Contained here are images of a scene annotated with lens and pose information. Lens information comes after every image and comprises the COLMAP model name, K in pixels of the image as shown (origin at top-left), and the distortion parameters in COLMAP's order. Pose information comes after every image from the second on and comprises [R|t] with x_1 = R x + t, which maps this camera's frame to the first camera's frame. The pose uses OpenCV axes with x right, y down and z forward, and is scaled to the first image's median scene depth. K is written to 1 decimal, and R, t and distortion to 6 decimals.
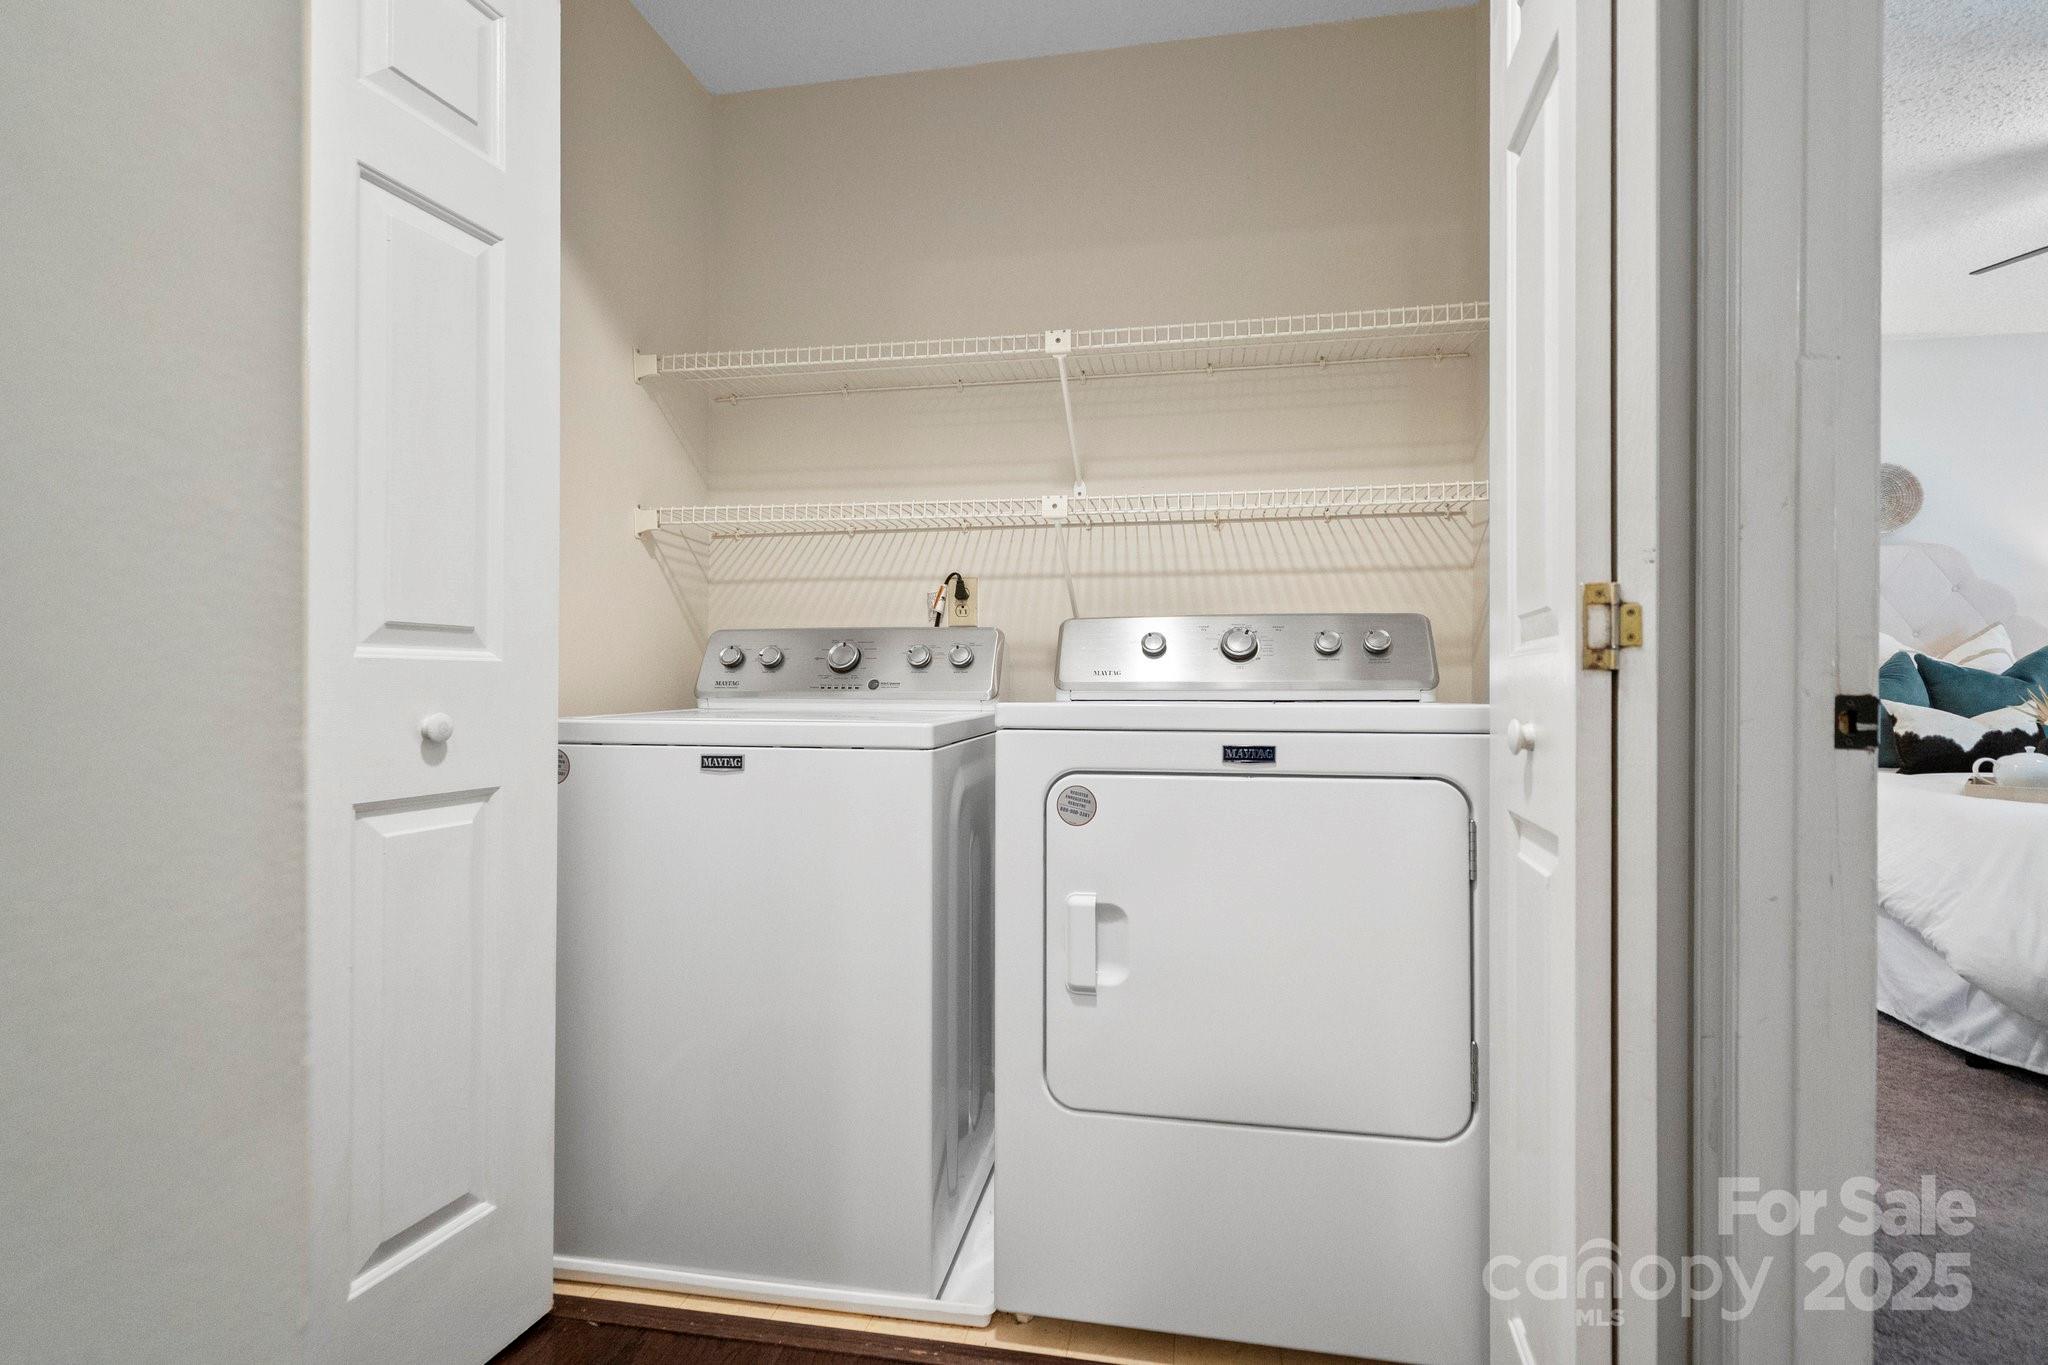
lens RADIAL K [[968.6, 0, 1022.8], [0, 968.6, 675.1], [0, 0, 1]] dist [0.000227, 0.000071]
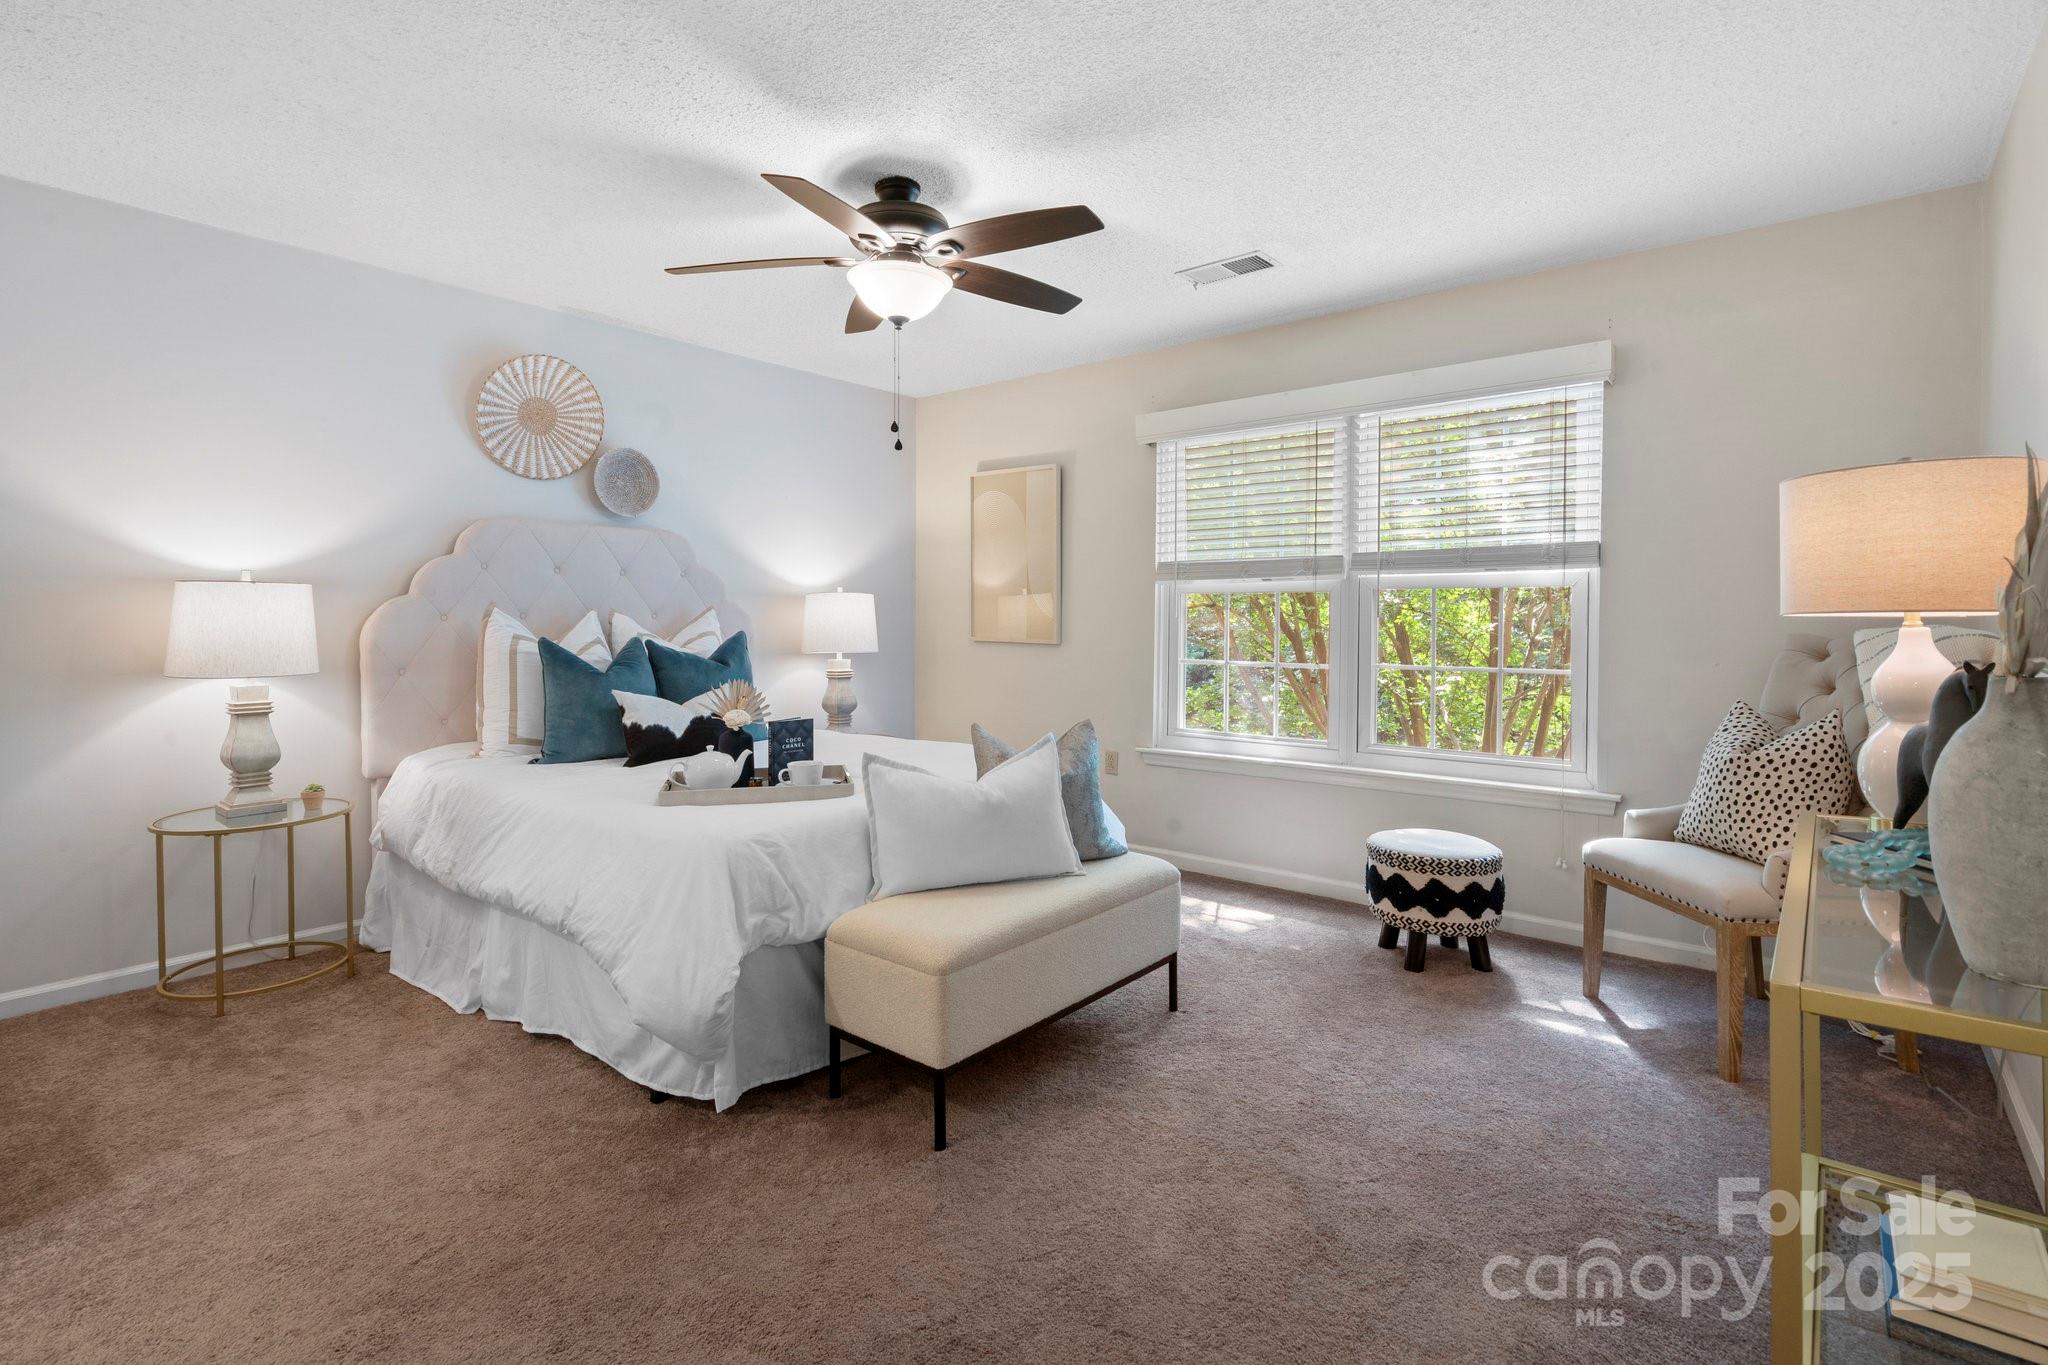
lens RADIAL K [[968.6, 0, 1022.8], [0, 968.6, 675.1], [0, 0, 1]] dist [0.000227, 0.000071]
pose [[0.487926, -0.048628, 0.871529, 0.236689], [-0.004561, 0.998291, 0.058255, -0.050980], [-0.872873, -0.032399, 0.486871, 0.158984]]
